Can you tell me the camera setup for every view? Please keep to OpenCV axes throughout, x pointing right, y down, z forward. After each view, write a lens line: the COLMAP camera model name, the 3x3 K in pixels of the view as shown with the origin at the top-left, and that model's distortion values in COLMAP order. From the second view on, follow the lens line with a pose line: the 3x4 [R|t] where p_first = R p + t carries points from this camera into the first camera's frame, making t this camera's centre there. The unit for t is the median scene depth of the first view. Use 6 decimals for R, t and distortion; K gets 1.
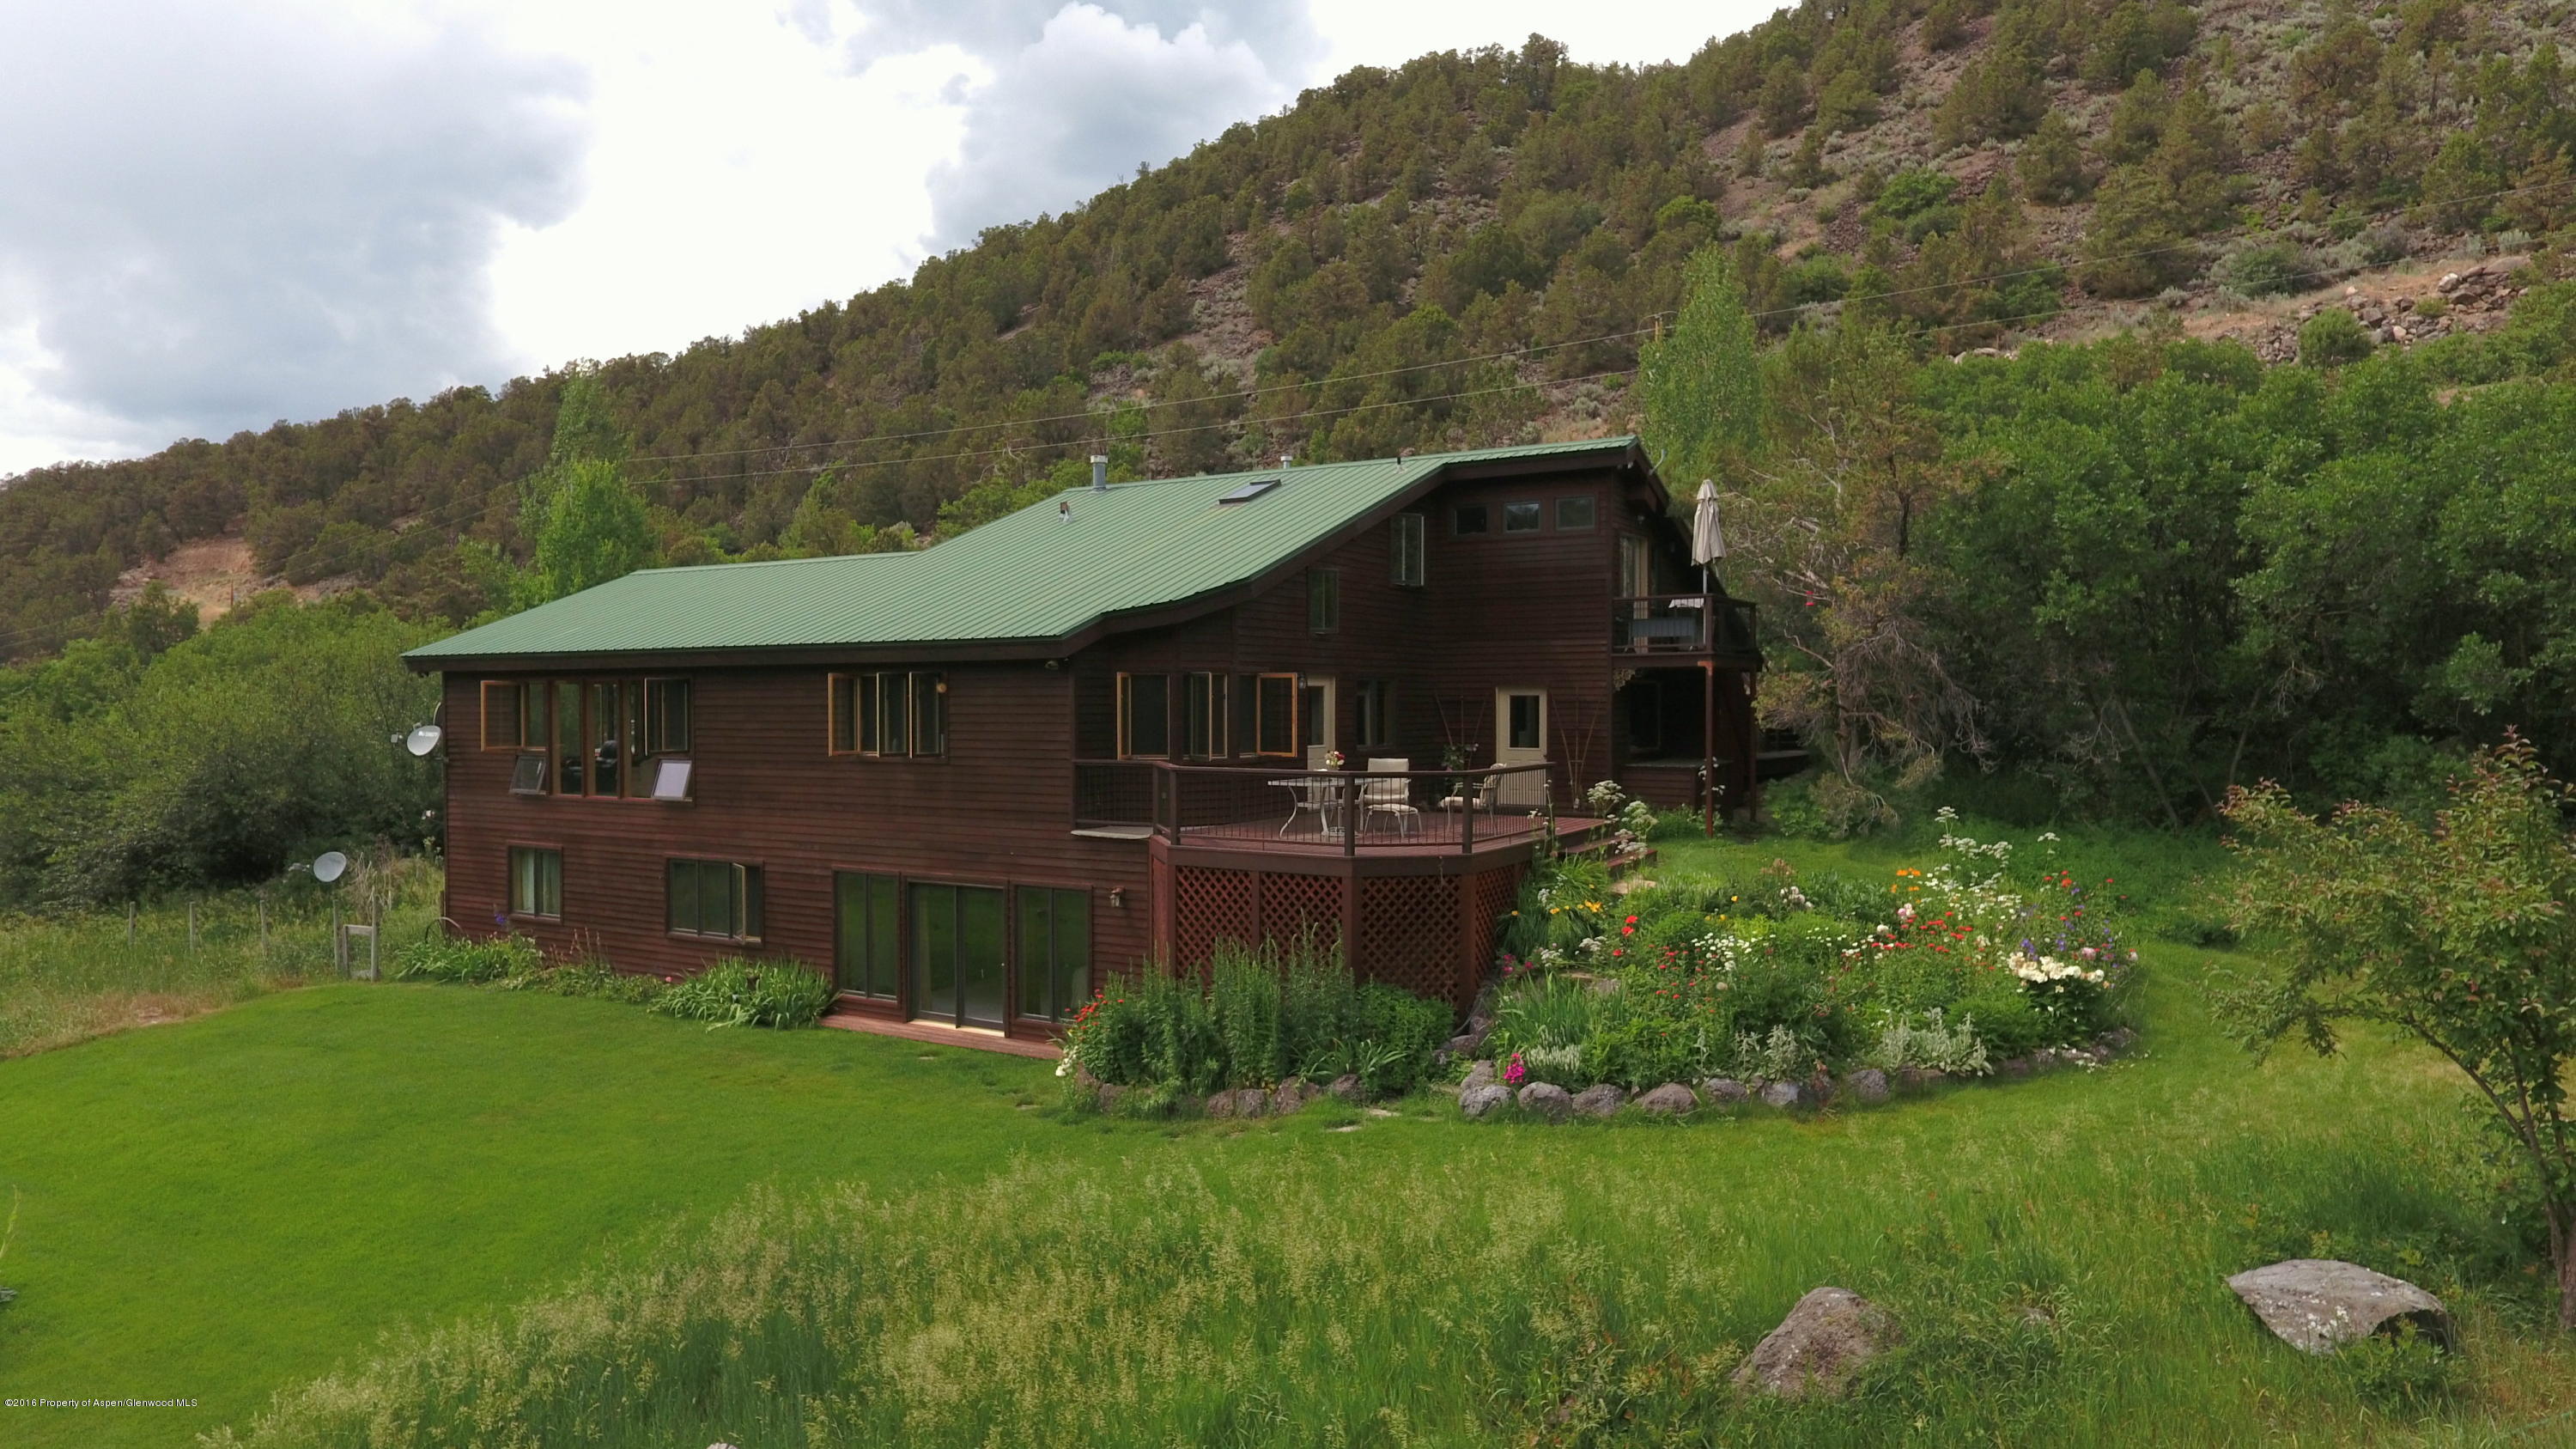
lens RADIAL K [[1545.3, 0, 1291.1], [0, 1545.3, 724.1], [0, 0, 1]] dist [-0.004628, -0.003005]
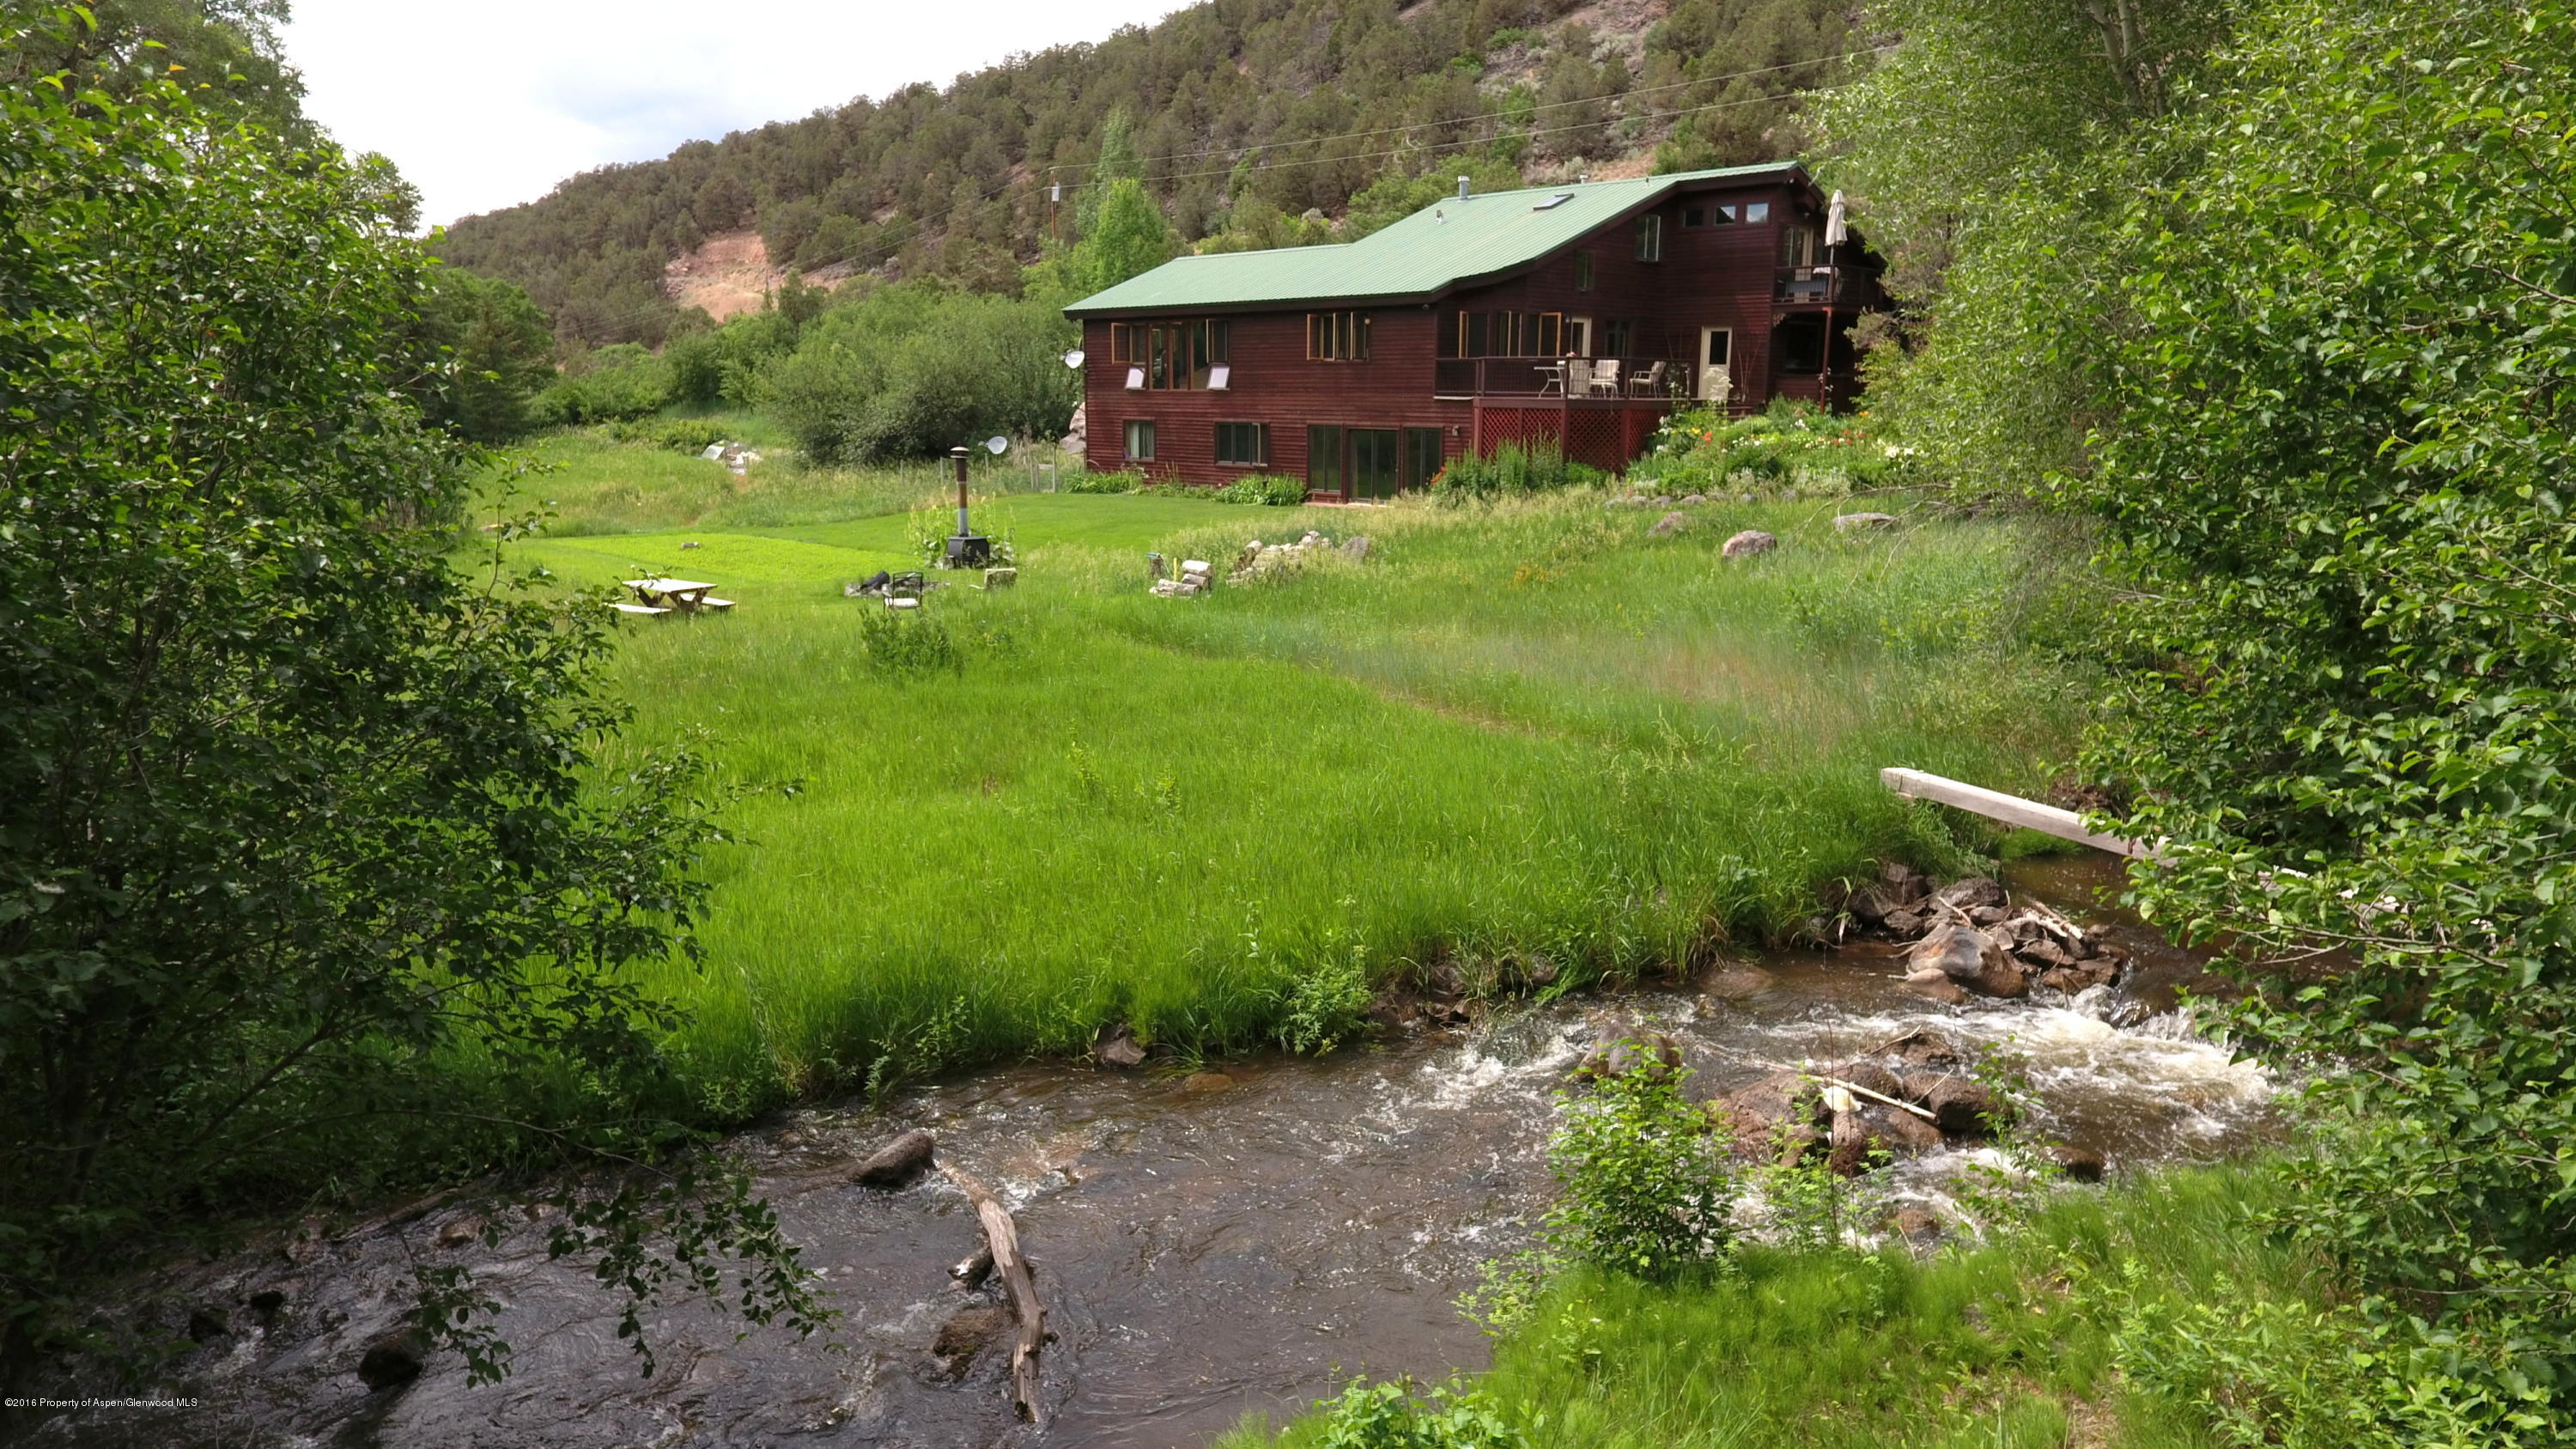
lens RADIAL K [[1545.3, 0, 1285.2], [0, 1545.3, 727.5], [0, 0, 1]] dist [-0.004628, -0.003005]
pose [[0.968023, 0.060131, -0.243549, 0.082005], [-0.010135, 0.979429, 0.201533, 0.041569], [0.250657, -0.192620, 0.948719, -0.452436]]
